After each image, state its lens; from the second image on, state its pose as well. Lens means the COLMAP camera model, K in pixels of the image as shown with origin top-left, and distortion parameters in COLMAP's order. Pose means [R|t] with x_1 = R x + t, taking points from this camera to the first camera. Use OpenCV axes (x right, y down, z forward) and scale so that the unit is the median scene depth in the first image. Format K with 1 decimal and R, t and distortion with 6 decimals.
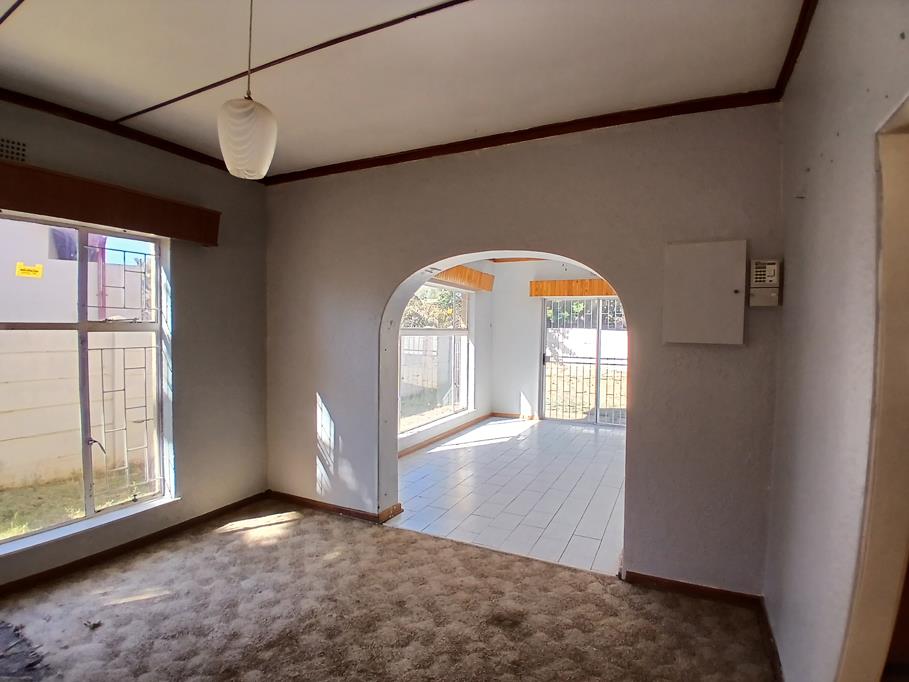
lens RADIAL K [[449.4, 0, 458.4], [0, 449.4, 343.5], [0, 0, 1]] dist [0.011061, -0.052141]
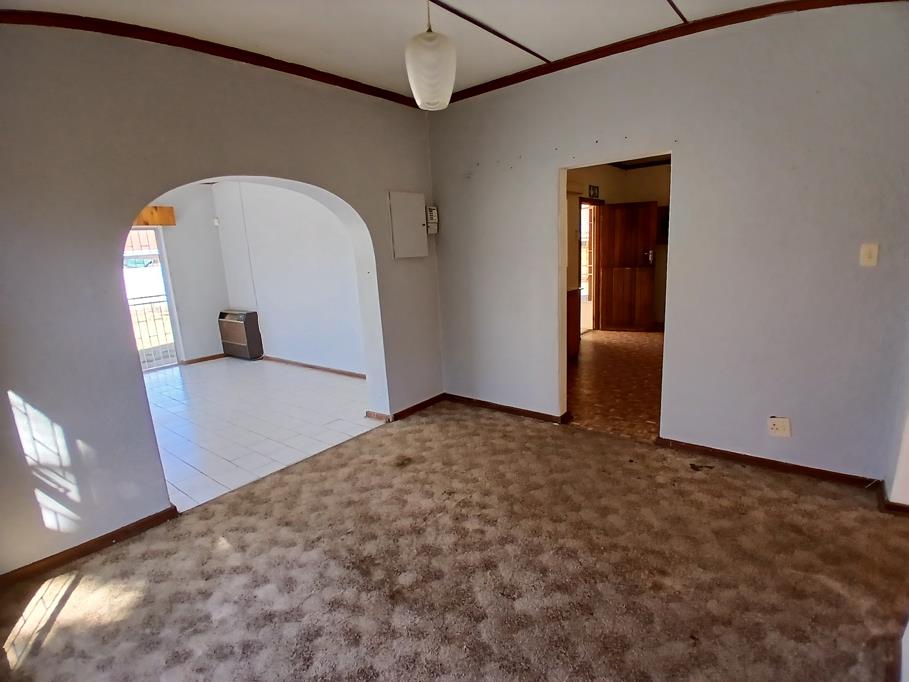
lens RADIAL K [[449.4, 0, 458.4], [0, 449.4, 343.5], [0, 0, 1]] dist [0.011061, -0.052141]
pose [[0.235446, -0.225127, 0.945454, -0.957596], [0.088153, 0.973739, 0.209909, -0.021298], [-0.967881, 0.033922, 0.249109, 0.407668]]
